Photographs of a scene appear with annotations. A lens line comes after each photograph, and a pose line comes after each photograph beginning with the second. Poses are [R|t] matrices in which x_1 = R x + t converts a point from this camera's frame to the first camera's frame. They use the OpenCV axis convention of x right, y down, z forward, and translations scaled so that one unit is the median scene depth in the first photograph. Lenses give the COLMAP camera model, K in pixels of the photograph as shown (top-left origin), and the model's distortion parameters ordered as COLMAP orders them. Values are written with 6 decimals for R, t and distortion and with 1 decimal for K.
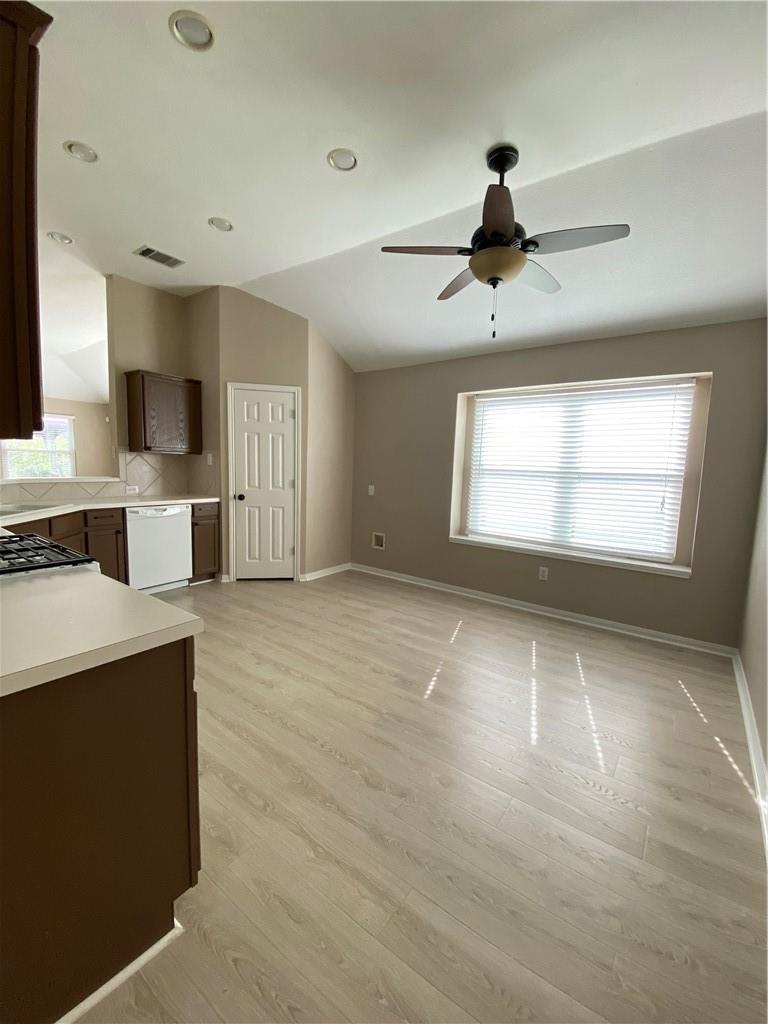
lens RADIAL K [[416.6, 0, 379.0], [0, 416.6, 511.7], [0, 0, 1]] dist [0.010644, -0.014418]
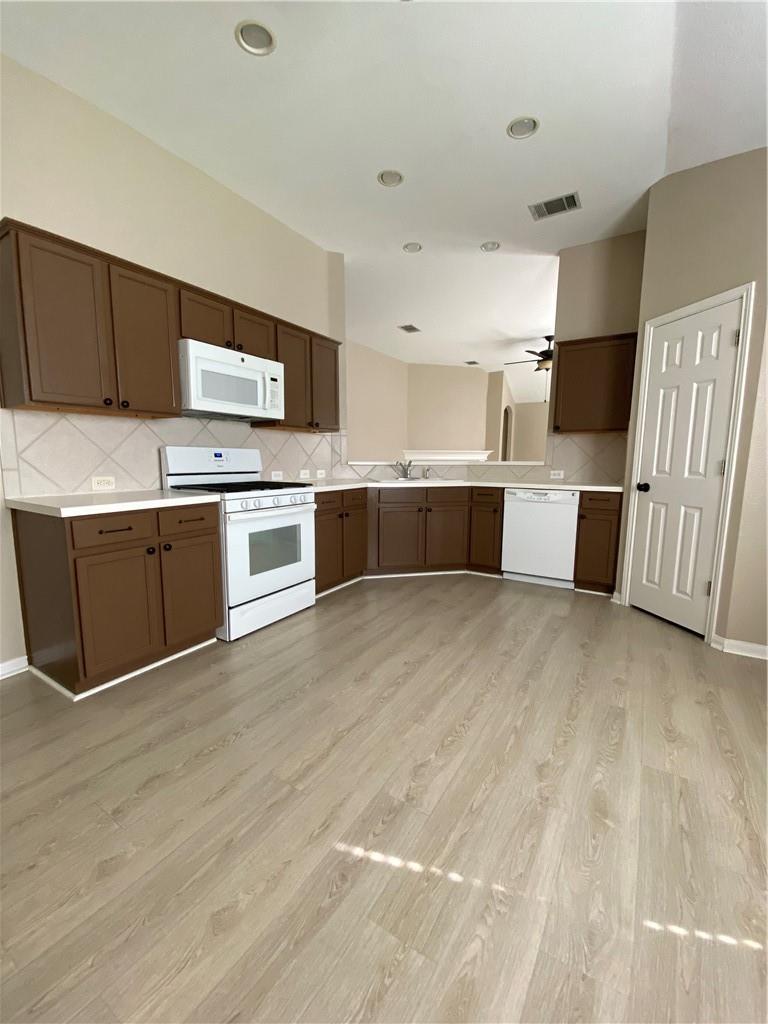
lens RADIAL K [[416.6, 0, 387.7], [0, 416.6, 513.4], [0, 0, 1]] dist [0.010644, -0.014418]
pose [[0.076598, 0.097620, -0.992272, 0.352171], [-0.121871, 0.988650, 0.087856, -0.002046], [0.989586, 0.114199, 0.087625, 0.592110]]
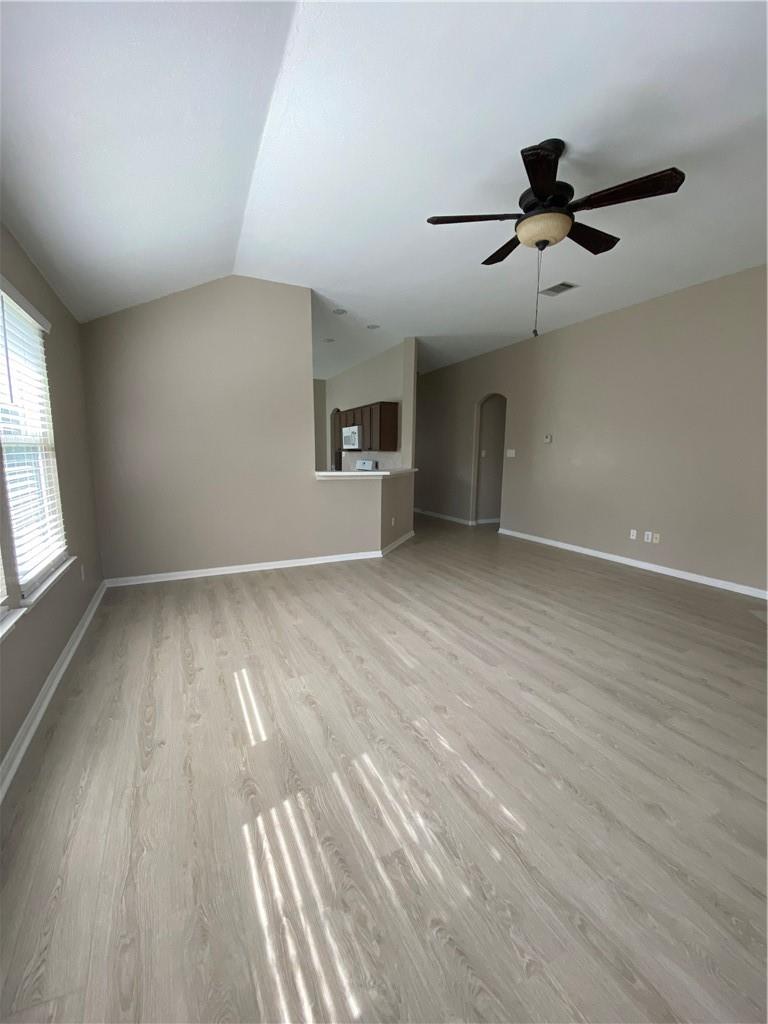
lens RADIAL K [[416.6, 0, 375.8], [0, 416.6, 509.7], [0, 0, 1]] dist [0.010644, -0.014418]
pose [[-0.878202, -0.103772, 0.466896, -1.394939], [0.019475, 0.967612, 0.251692, -0.280032], [-0.477893, 0.230129, -0.847738, 2.018837]]
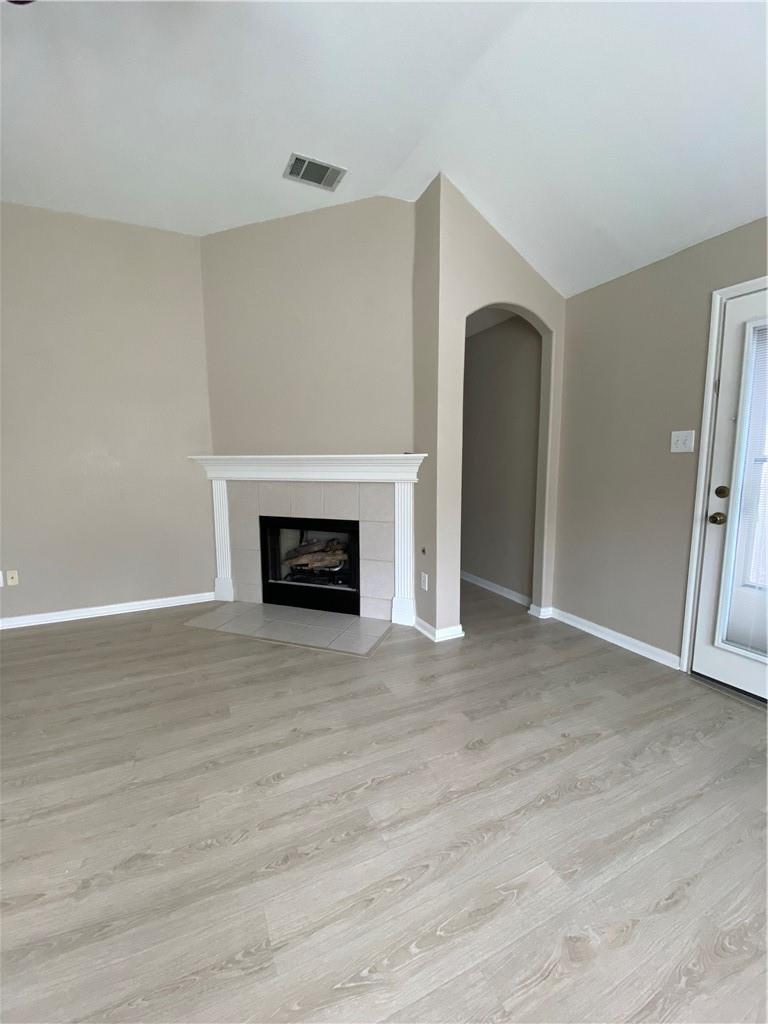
lens RADIAL K [[416.6, 0, 383.3], [0, 416.6, 510.5], [0, 0, 1]] dist [0.010644, -0.014418]
pose [[-0.477317, 0.081707, -0.874924, -1.206993], [-0.110929, 0.982100, 0.152234, -0.211913], [0.871701, 0.169718, -0.459710, 1.602456]]
